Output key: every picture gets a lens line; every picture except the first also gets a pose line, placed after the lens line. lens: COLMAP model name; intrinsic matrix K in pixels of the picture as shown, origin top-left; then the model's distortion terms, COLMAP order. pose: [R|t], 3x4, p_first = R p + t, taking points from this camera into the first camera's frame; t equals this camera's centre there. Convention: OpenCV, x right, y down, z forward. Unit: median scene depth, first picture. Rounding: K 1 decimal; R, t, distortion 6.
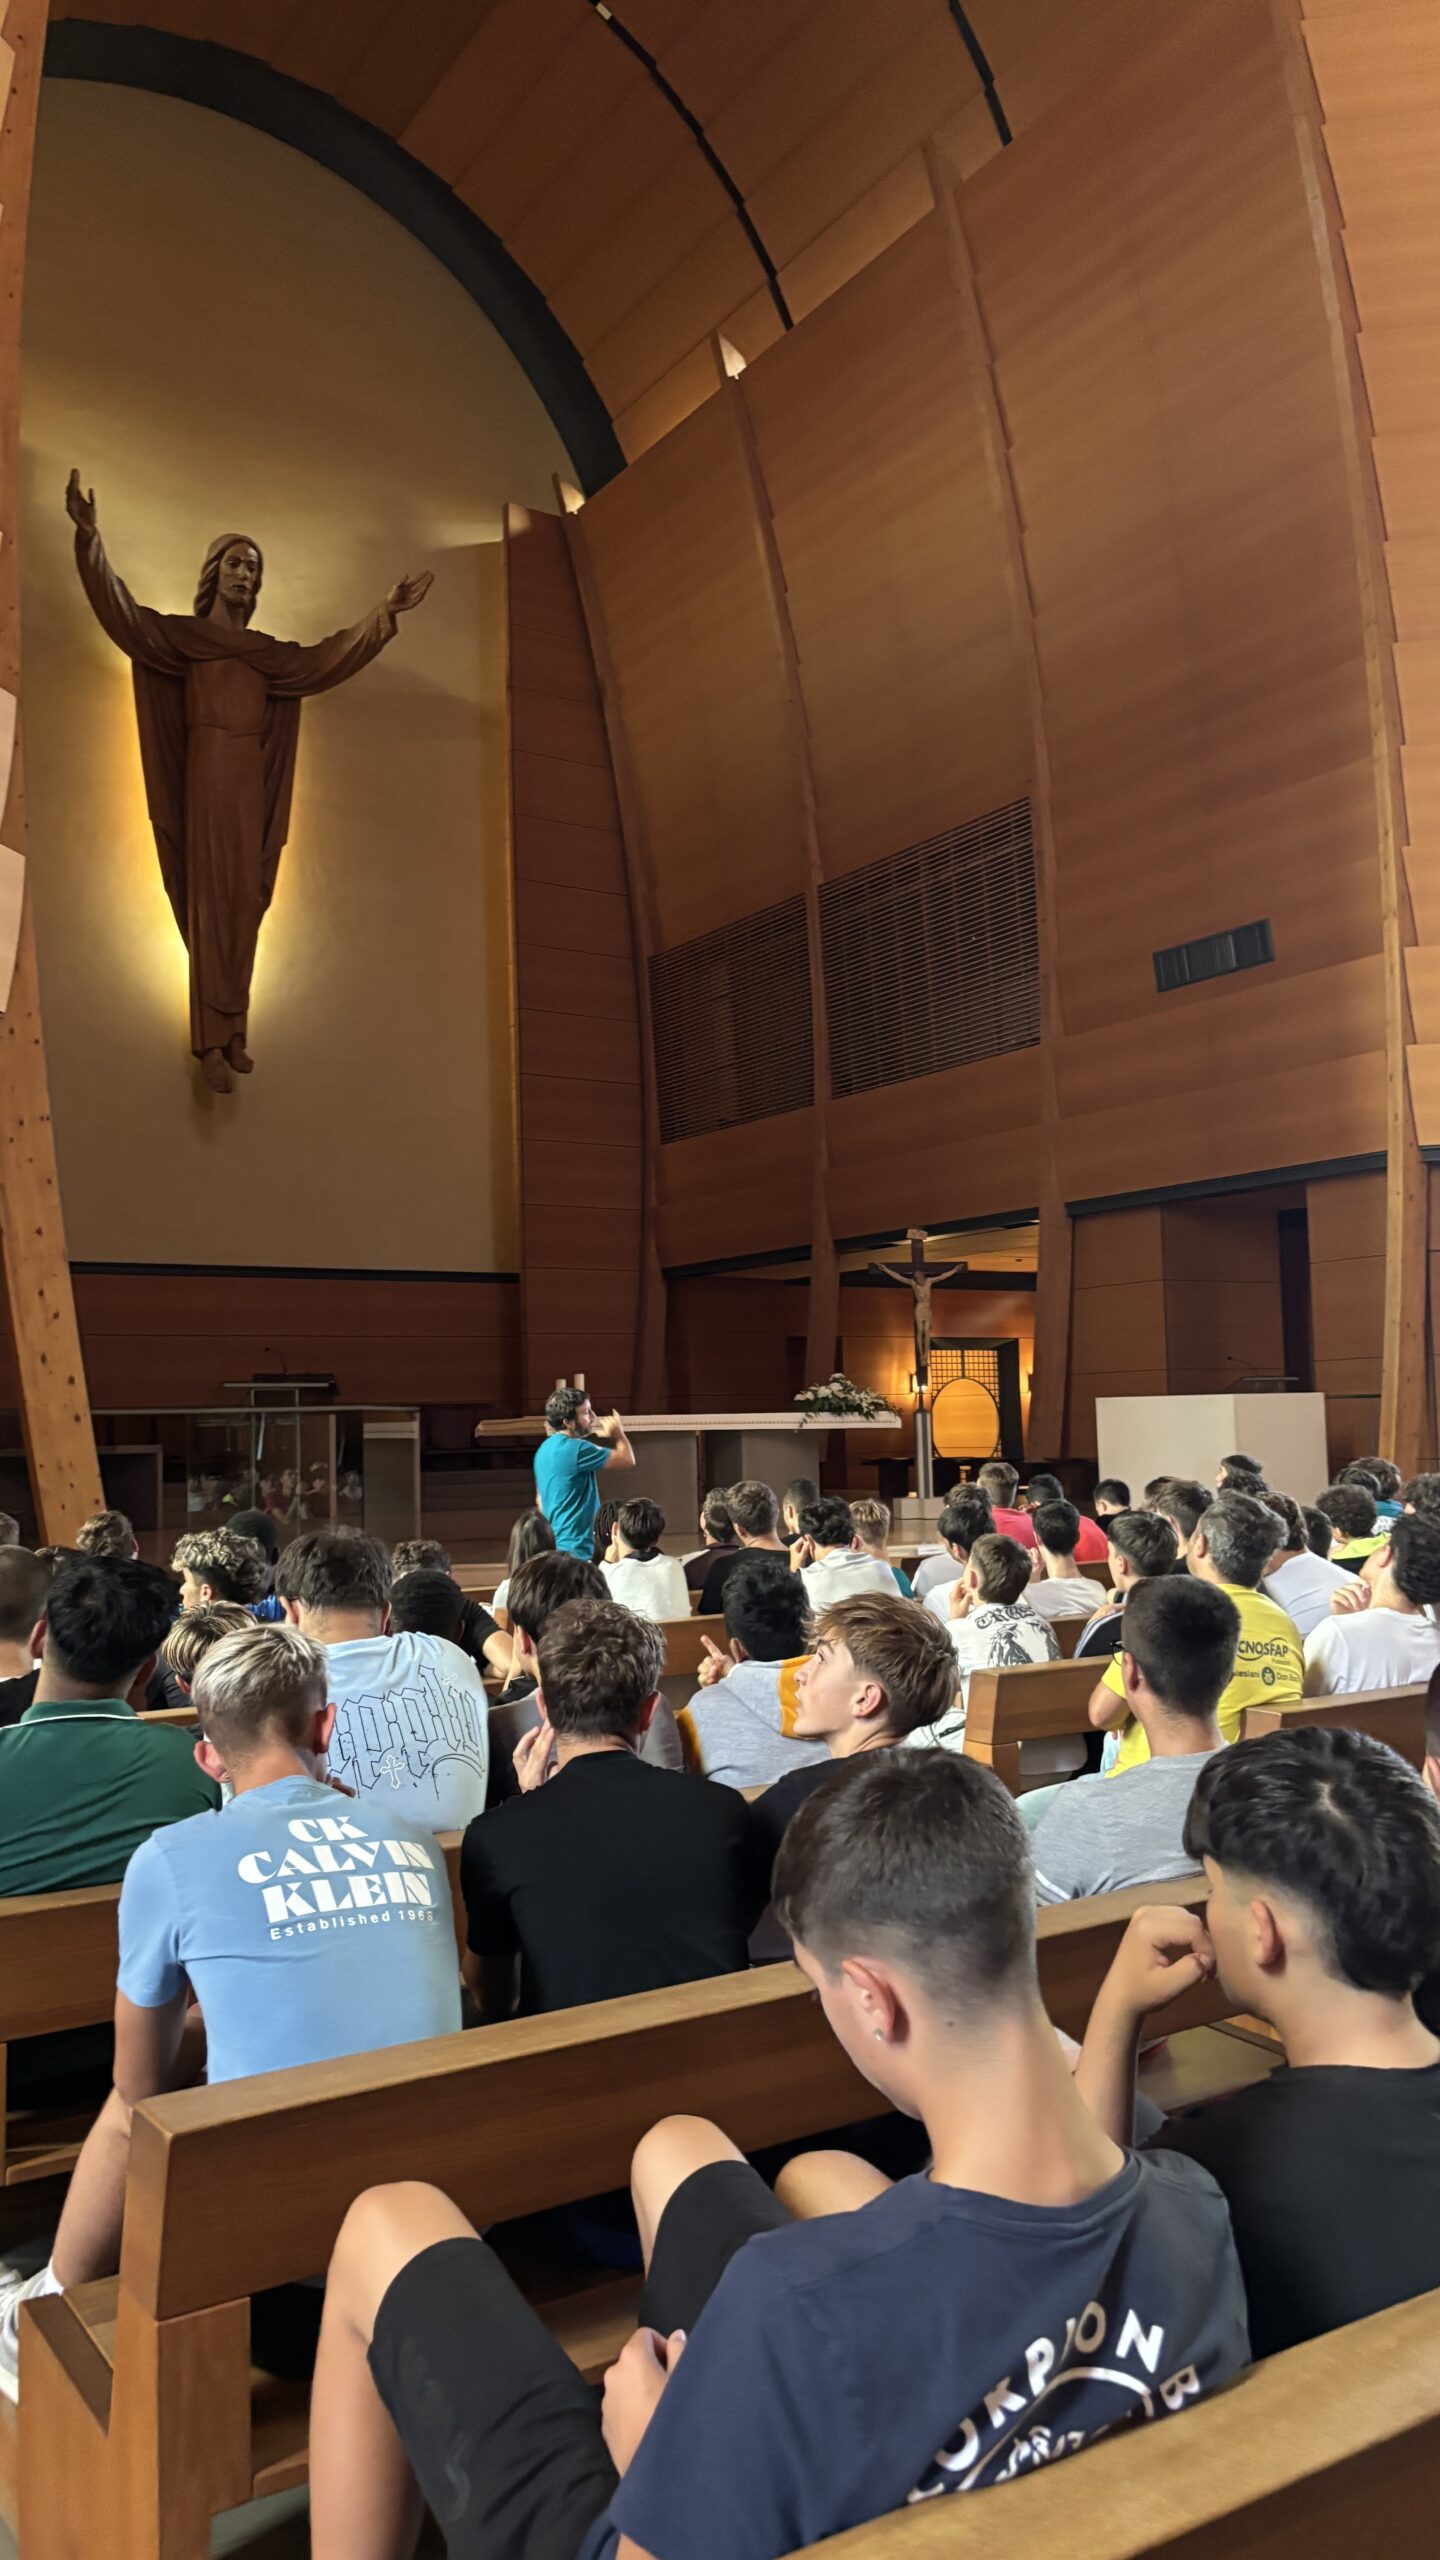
lens RADIAL K [[1981.5, 0, 714.3], [0, 1981.5, 1340.0], [0, 0, 1]] dist [-0.000553, 0.002272]
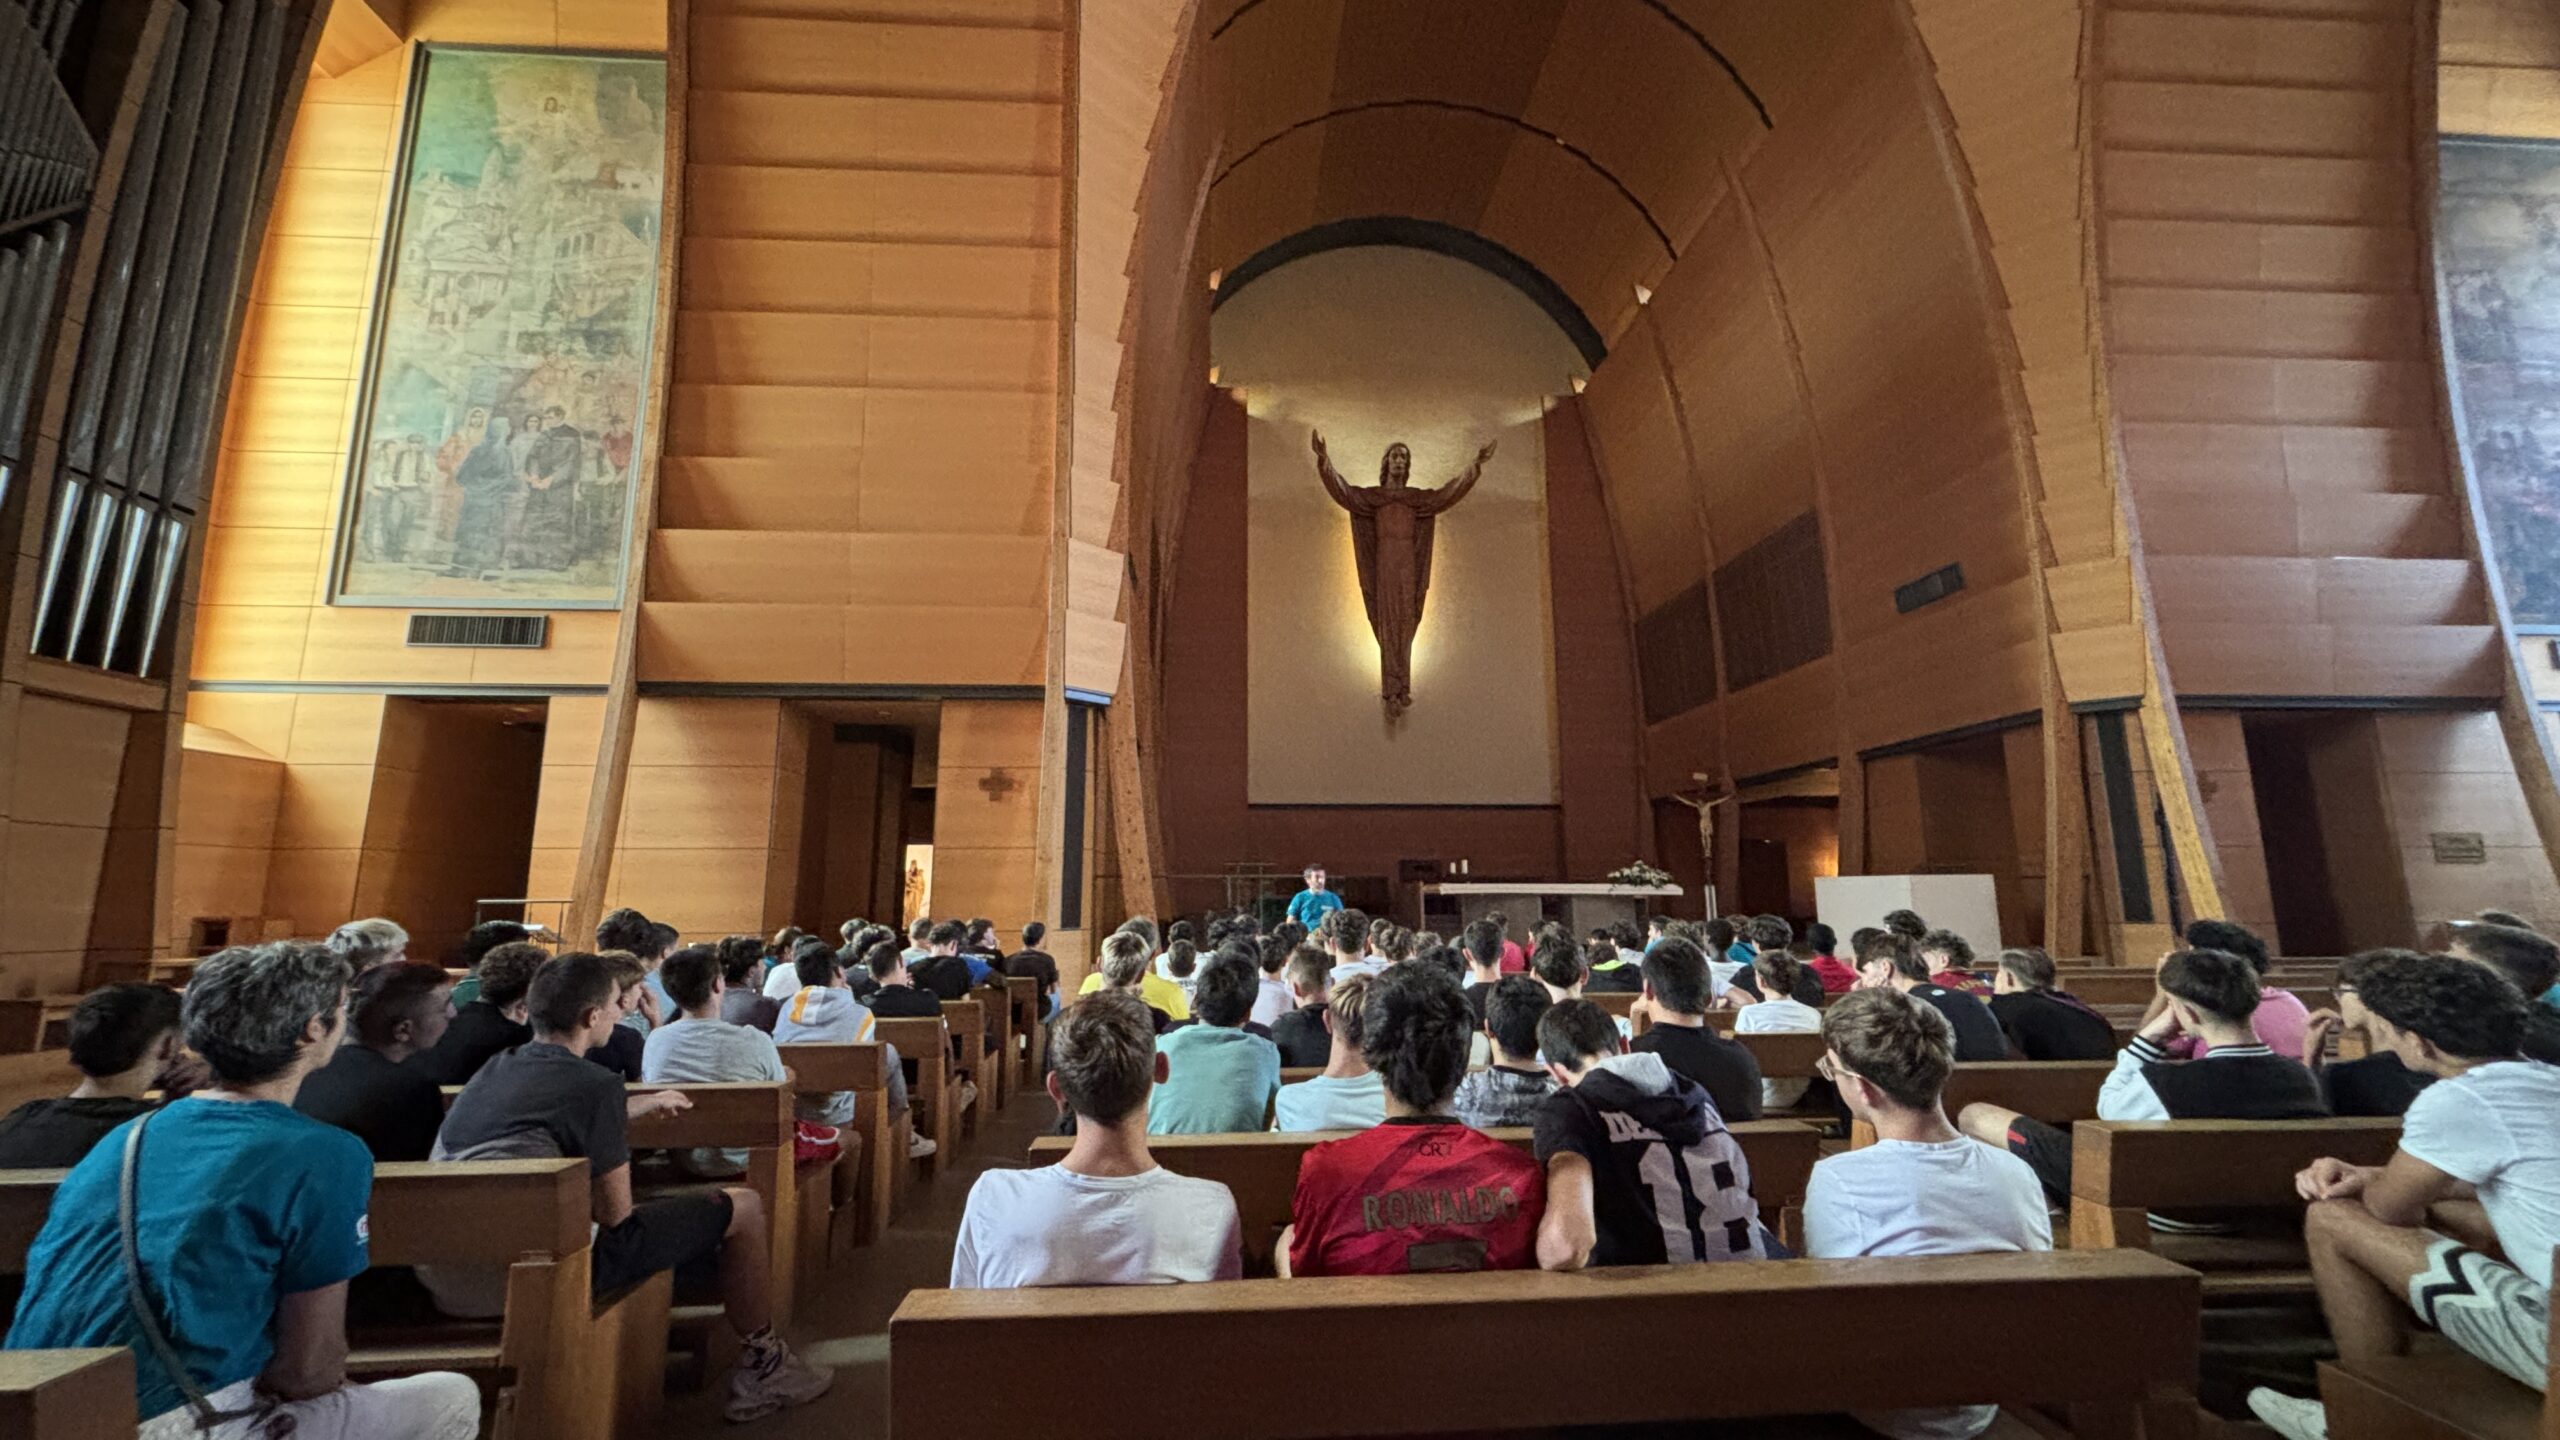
lens RADIAL K [[1076.2, 0, 1280.0], [0, 1076.2, 720.0], [0, 0, 1]] dist [-0.000556, 0.000072]
pose [[0.854310, -0.066015, -0.515555, 0.204776], [0.008015, 0.993457, -0.113927, -0.000684], [0.519703, 0.093196, 0.849249, 0.030103]]
